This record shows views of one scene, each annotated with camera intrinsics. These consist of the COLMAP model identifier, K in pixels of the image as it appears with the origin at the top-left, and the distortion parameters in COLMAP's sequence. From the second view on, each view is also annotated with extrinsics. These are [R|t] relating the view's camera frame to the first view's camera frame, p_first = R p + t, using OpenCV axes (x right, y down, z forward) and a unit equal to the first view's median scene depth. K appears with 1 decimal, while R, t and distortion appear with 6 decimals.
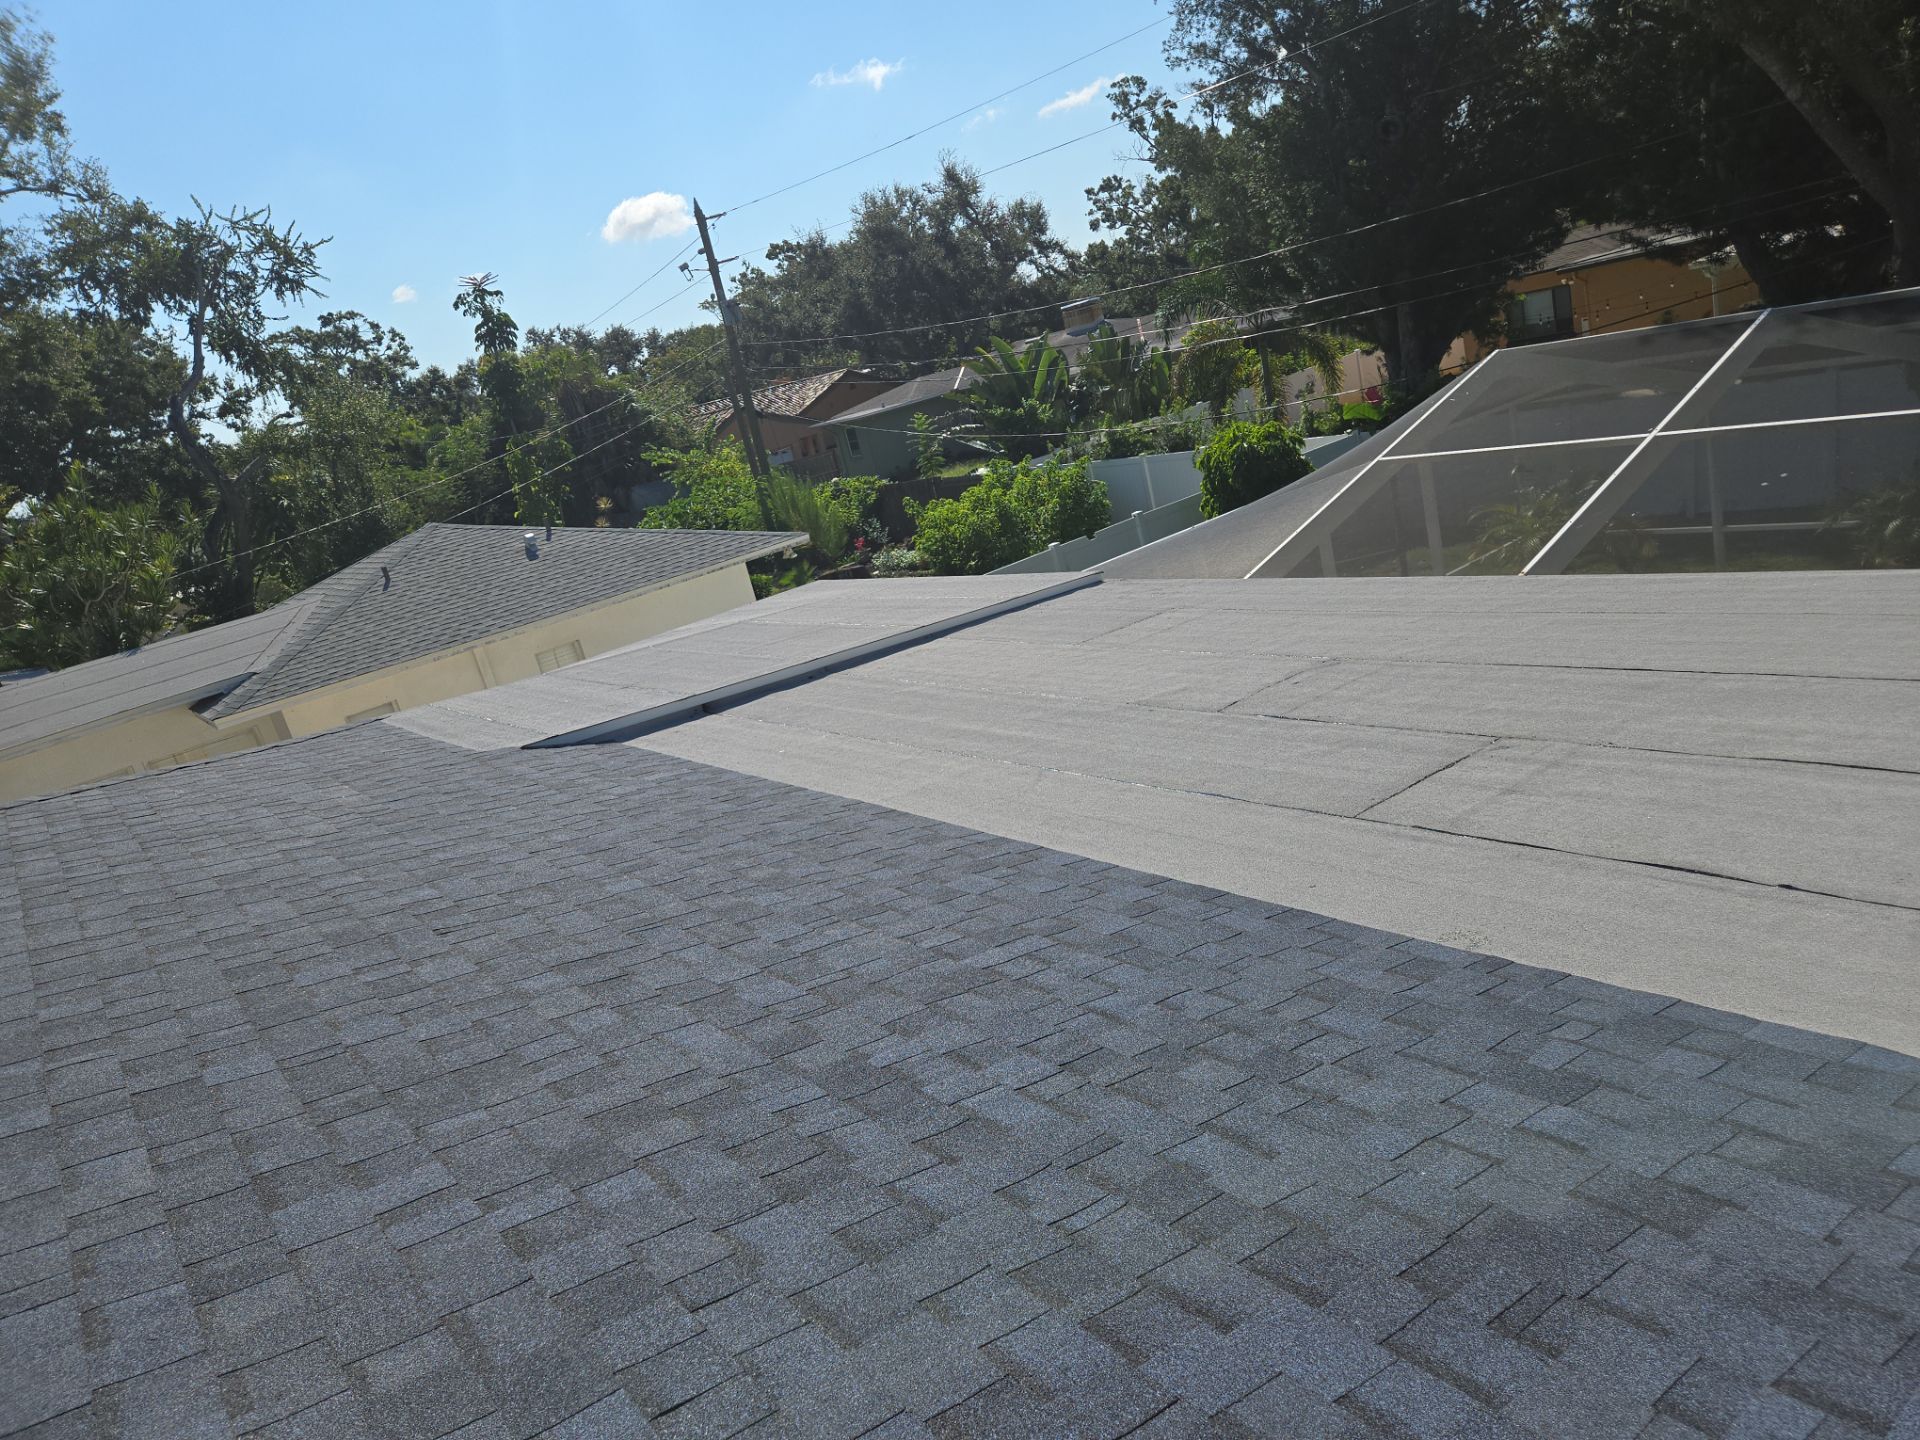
lens RADIAL K [[1279.9, 0, 957.9], [0, 1279.9, 729.1], [0, 0, 1]] dist [0.082819, -0.071584]
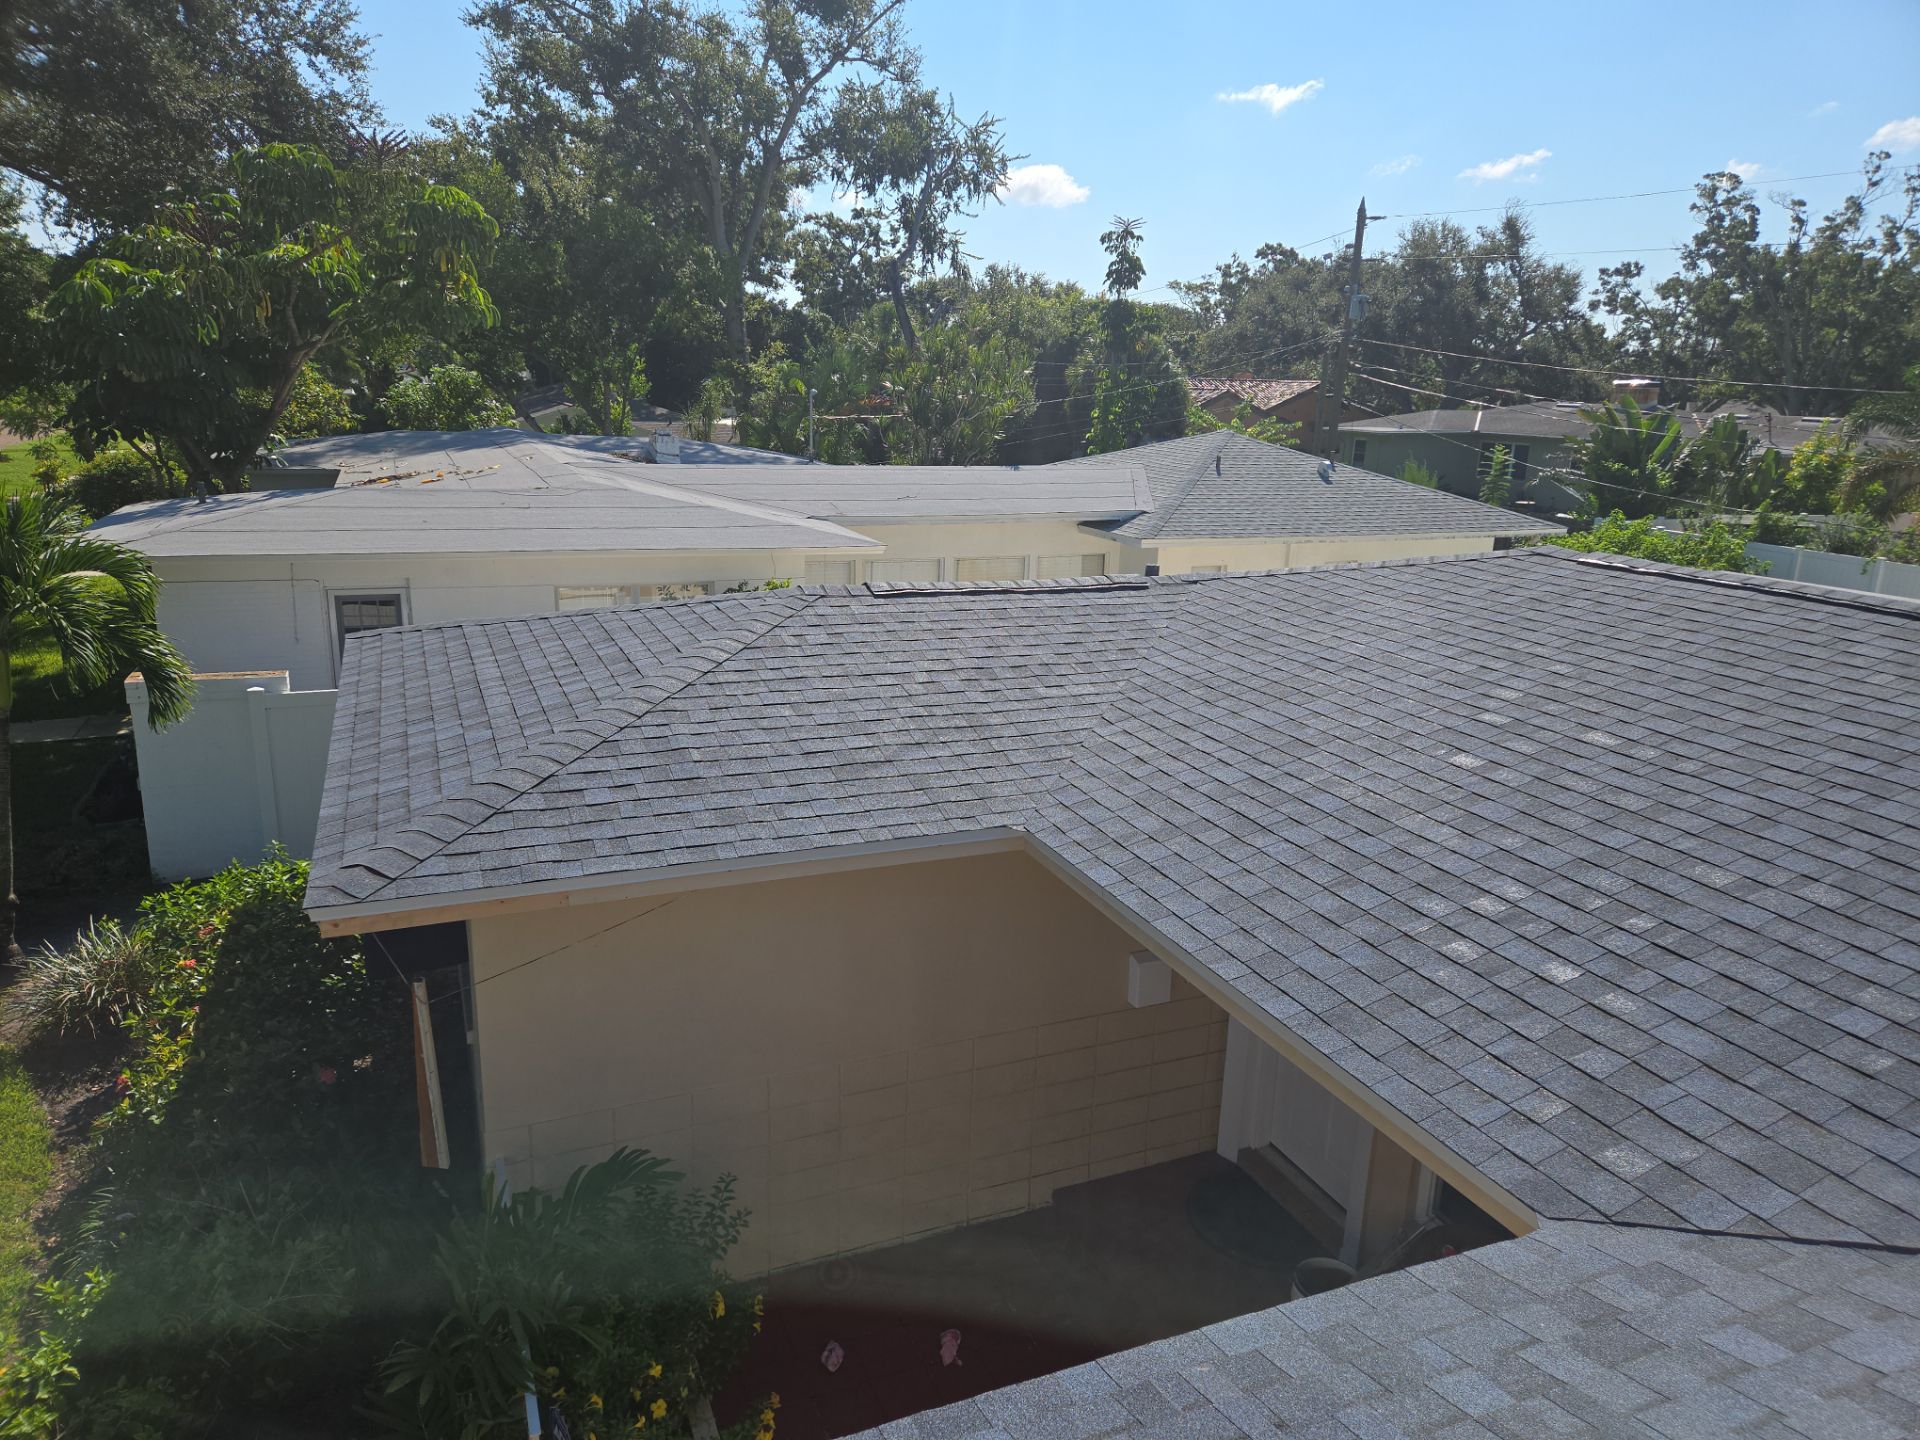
lens RADIAL K [[1279.9, 0, 956.5], [0, 1279.9, 724.8], [0, 0, 1]] dist [0.082819, -0.071584]
pose [[0.932035, 0.316389, -0.176658, -0.267827], [-0.315644, 0.948301, 0.033064, 0.103514], [0.177986, 0.024945, 0.983717, -0.144660]]
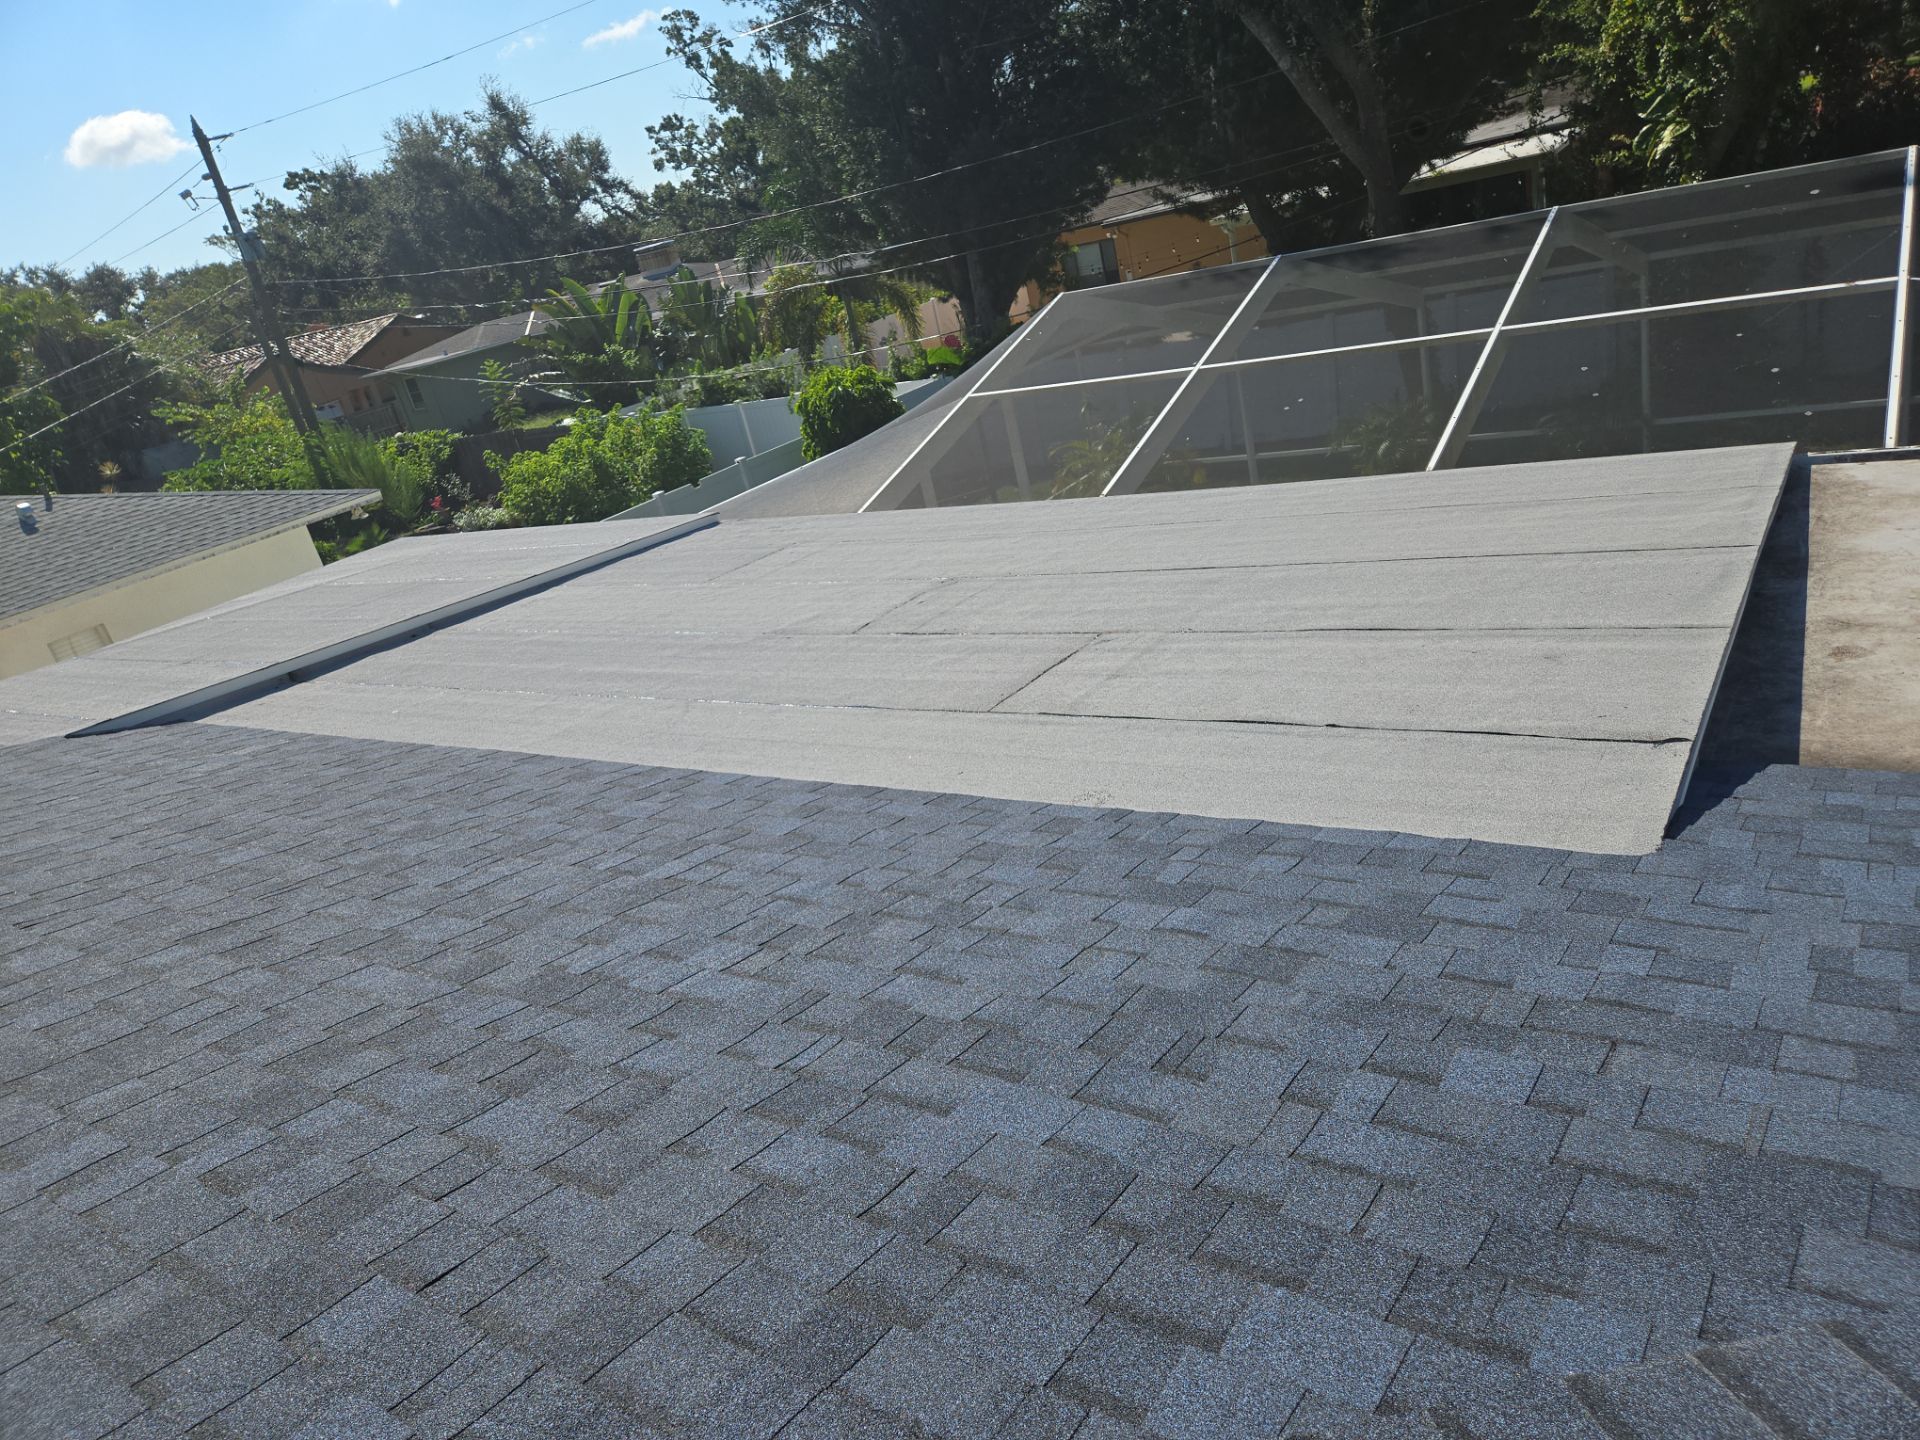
lens RADIAL K [[1279.9, 0, 954.3], [0, 1279.9, 736.1], [0, 0, 1]] dist [0.082819, -0.071584]
pose [[0.953683, -0.093980, 0.285757, -0.005563], [0.082401, 0.995226, 0.052308, 0.005100], [-0.289309, -0.026339, 0.956873, -0.005511]]
